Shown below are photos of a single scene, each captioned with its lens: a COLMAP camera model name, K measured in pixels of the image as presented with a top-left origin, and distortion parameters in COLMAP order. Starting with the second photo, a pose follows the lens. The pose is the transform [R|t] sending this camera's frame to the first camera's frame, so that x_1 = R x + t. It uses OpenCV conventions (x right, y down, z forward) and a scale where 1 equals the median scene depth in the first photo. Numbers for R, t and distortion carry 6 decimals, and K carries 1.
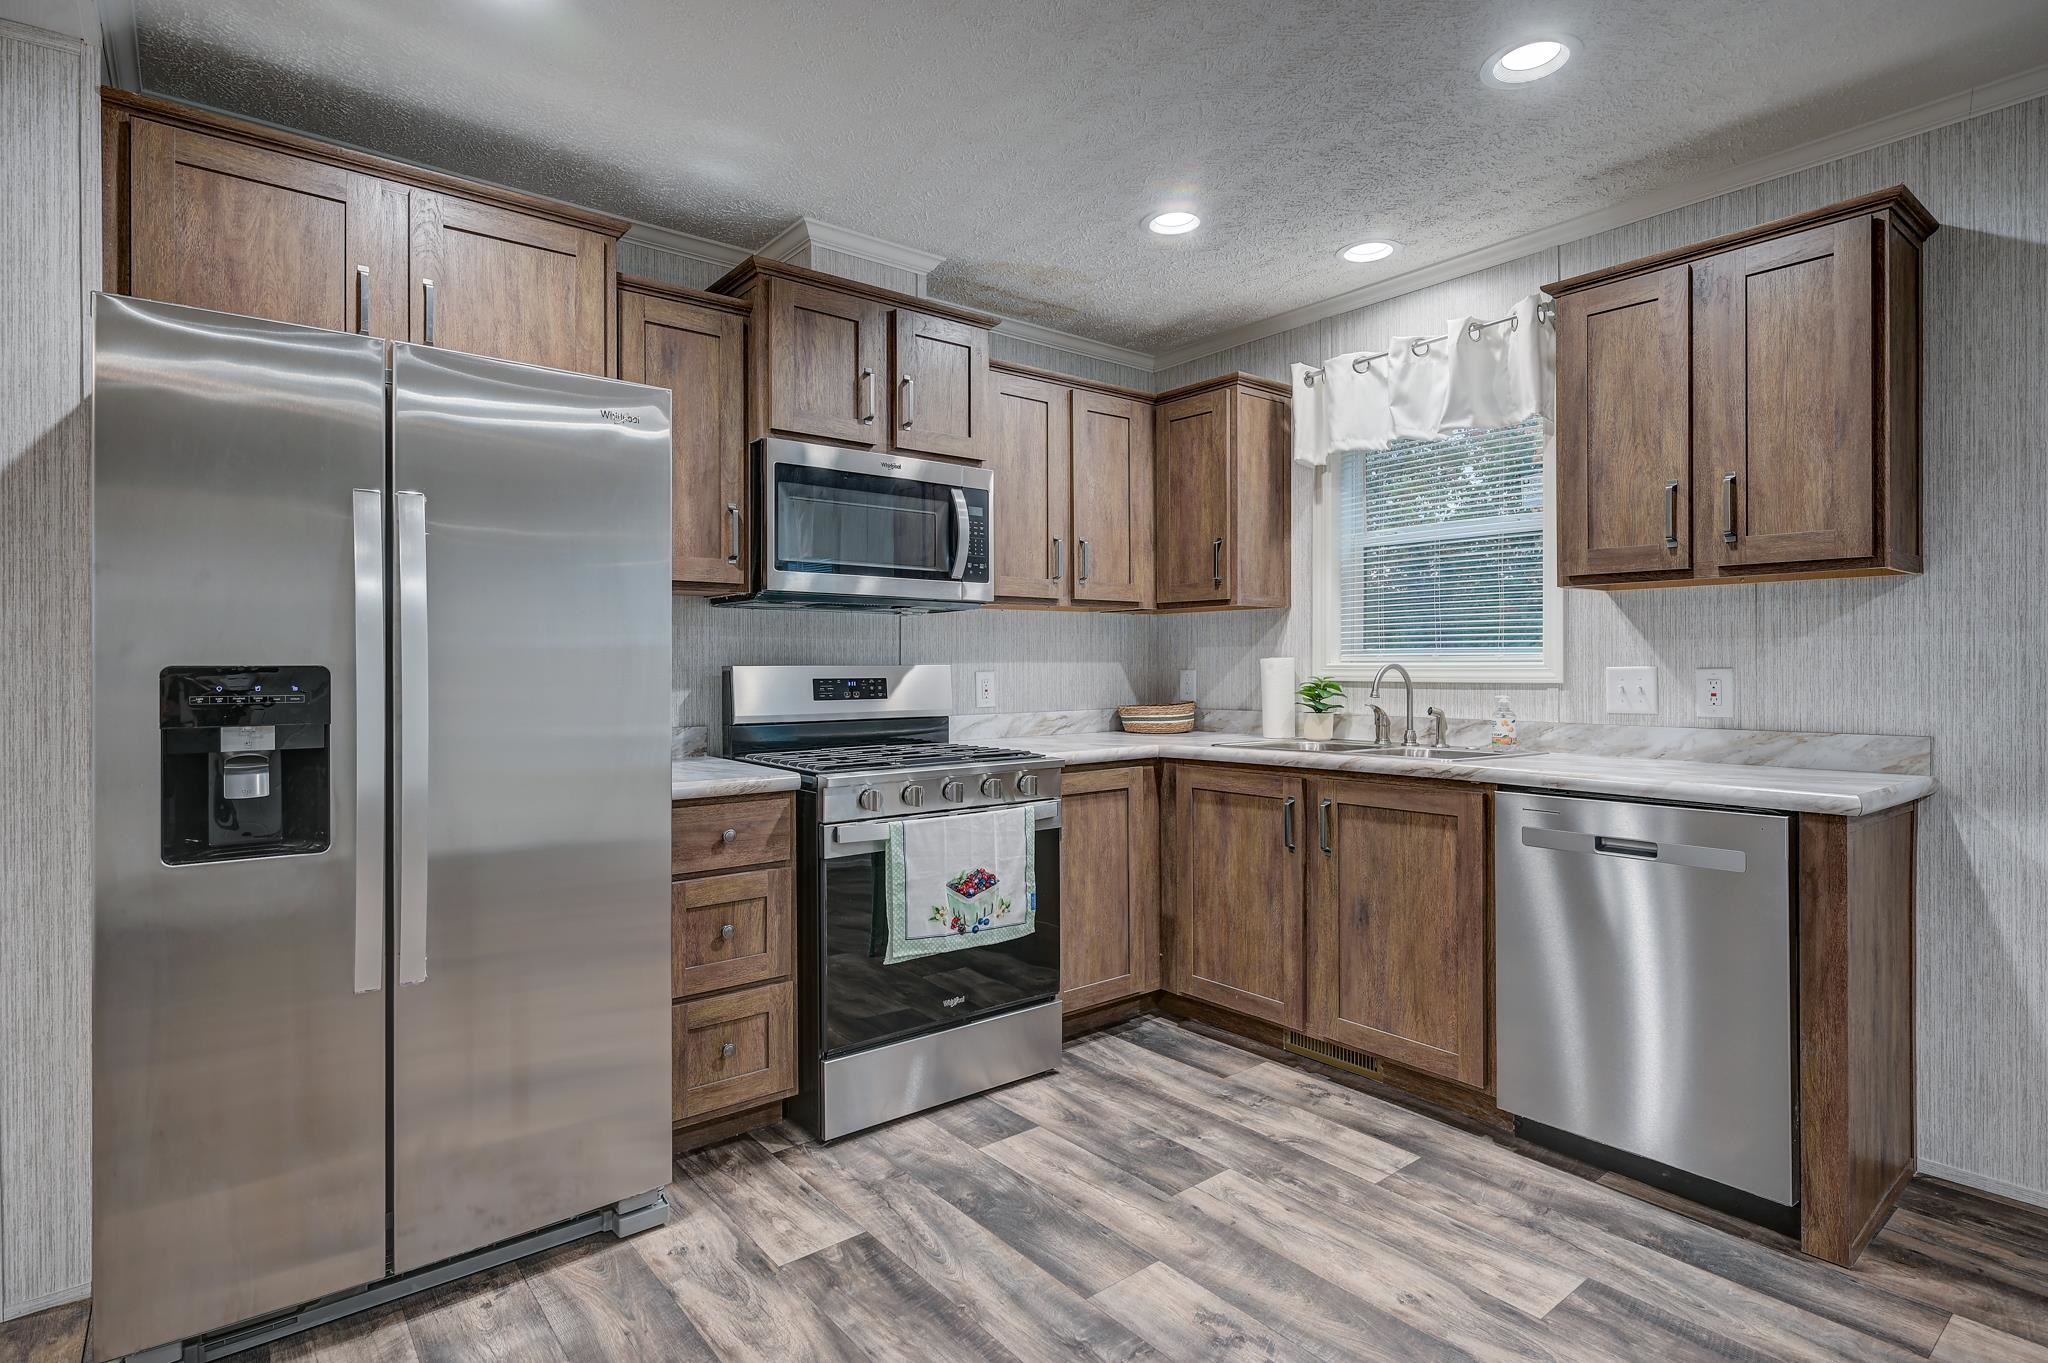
lens RADIAL K [[1026.2, 0, 1025.4], [0, 1026.2, 669.8], [0, 0, 1]] dist [-0.000725, -0.000057]
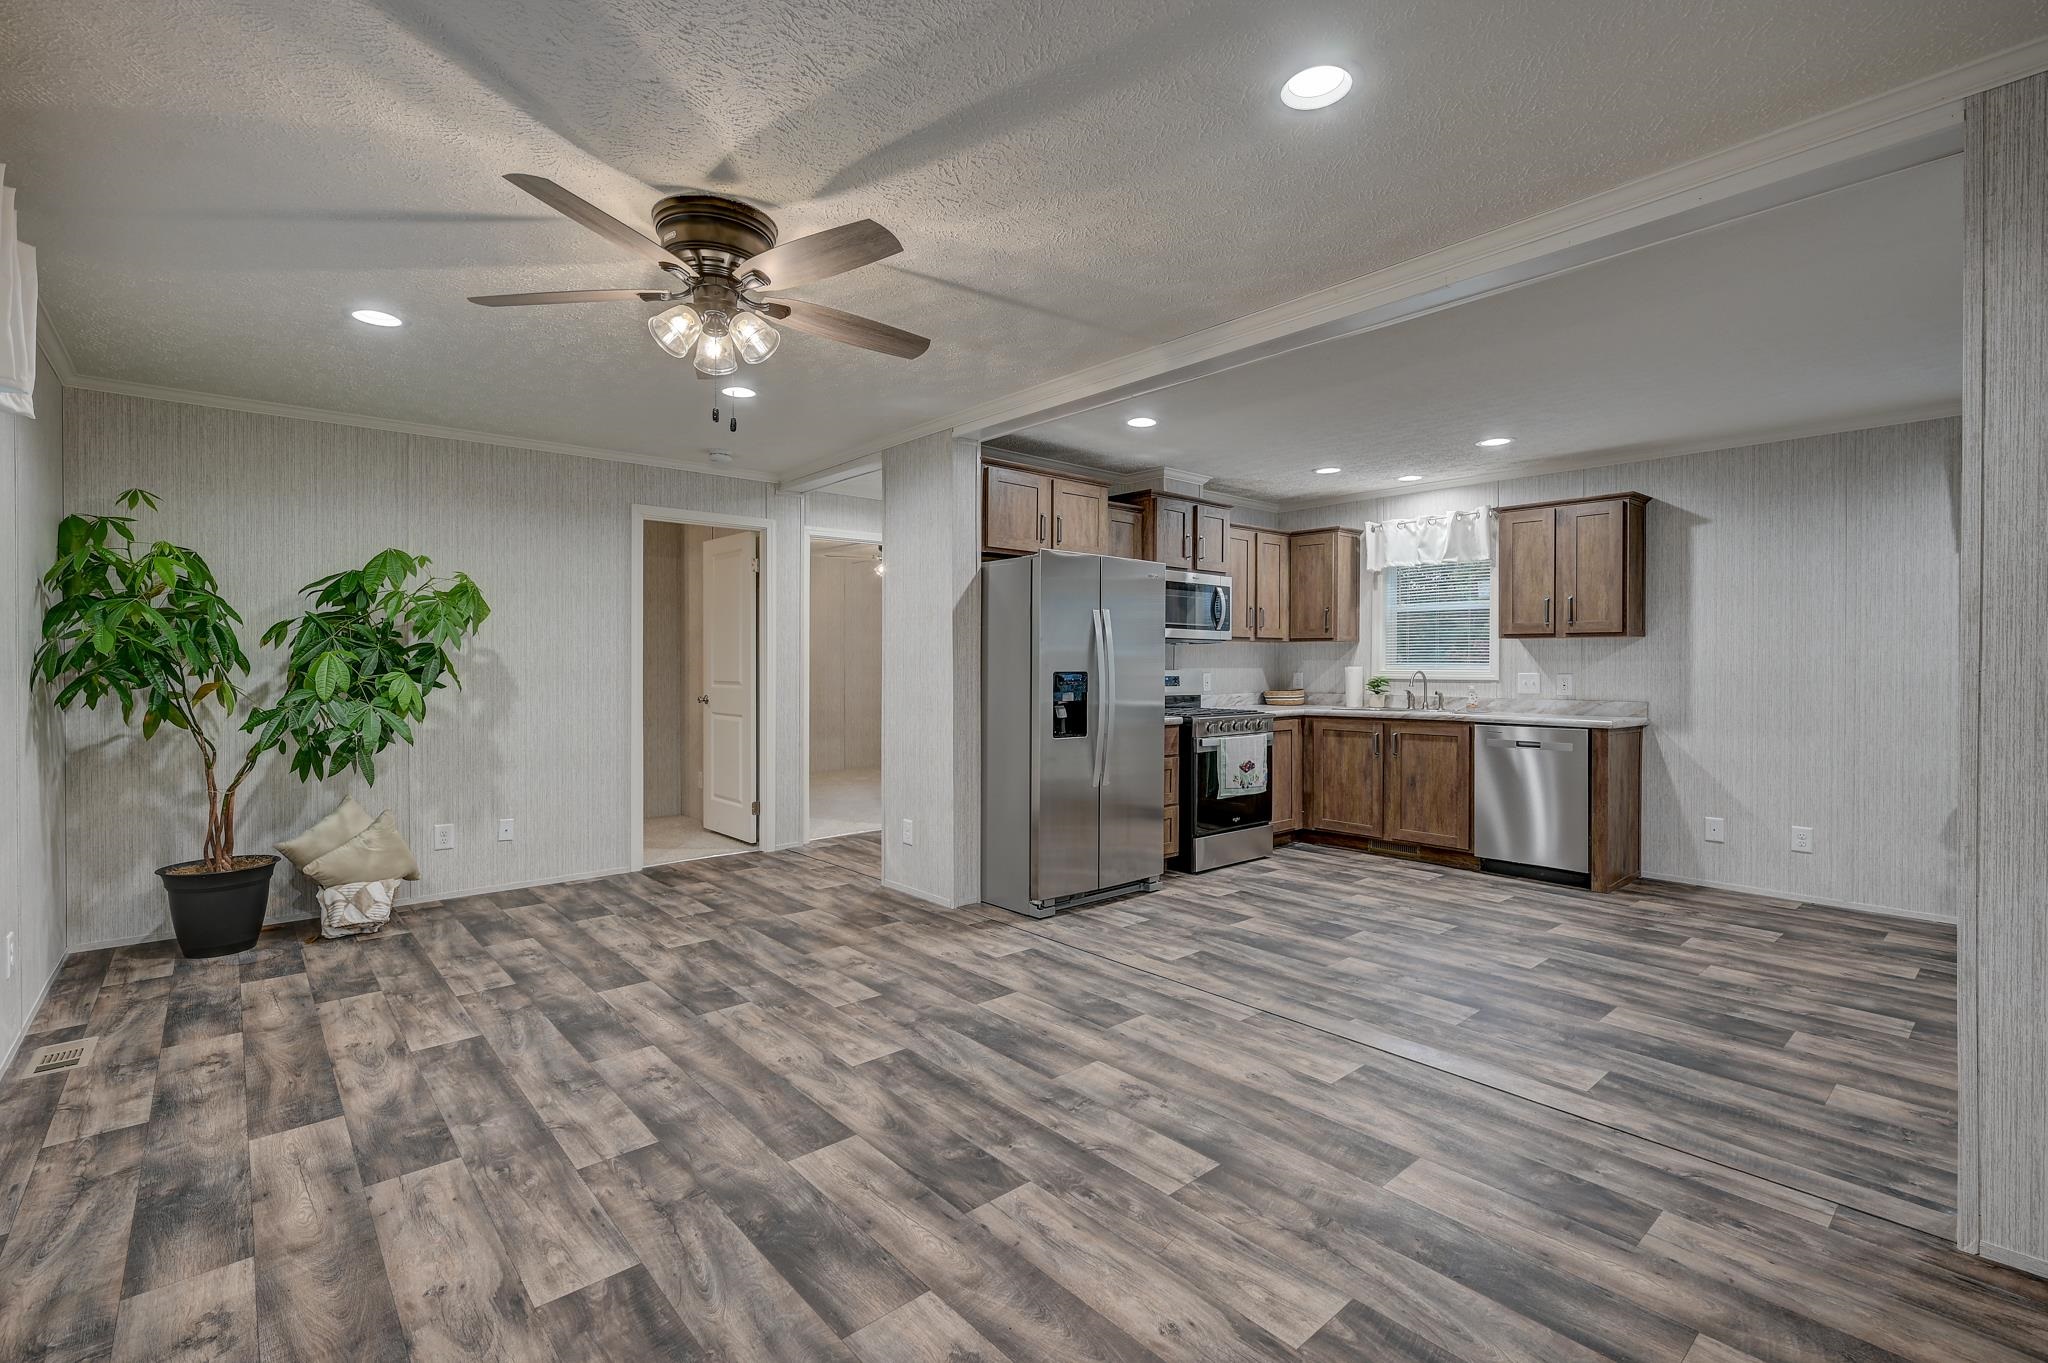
lens RADIAL K [[912.8, 0, 1025.1], [0, 912.8, 671.3], [0, 0, 1]] dist [0.001549, 0.000079]
pose [[0.999262, 0.004969, 0.038097, -0.643067], [-0.005156, 0.999975, 0.004801, -0.011334], [-0.038072, -0.004994, 0.999263, -1.043384]]
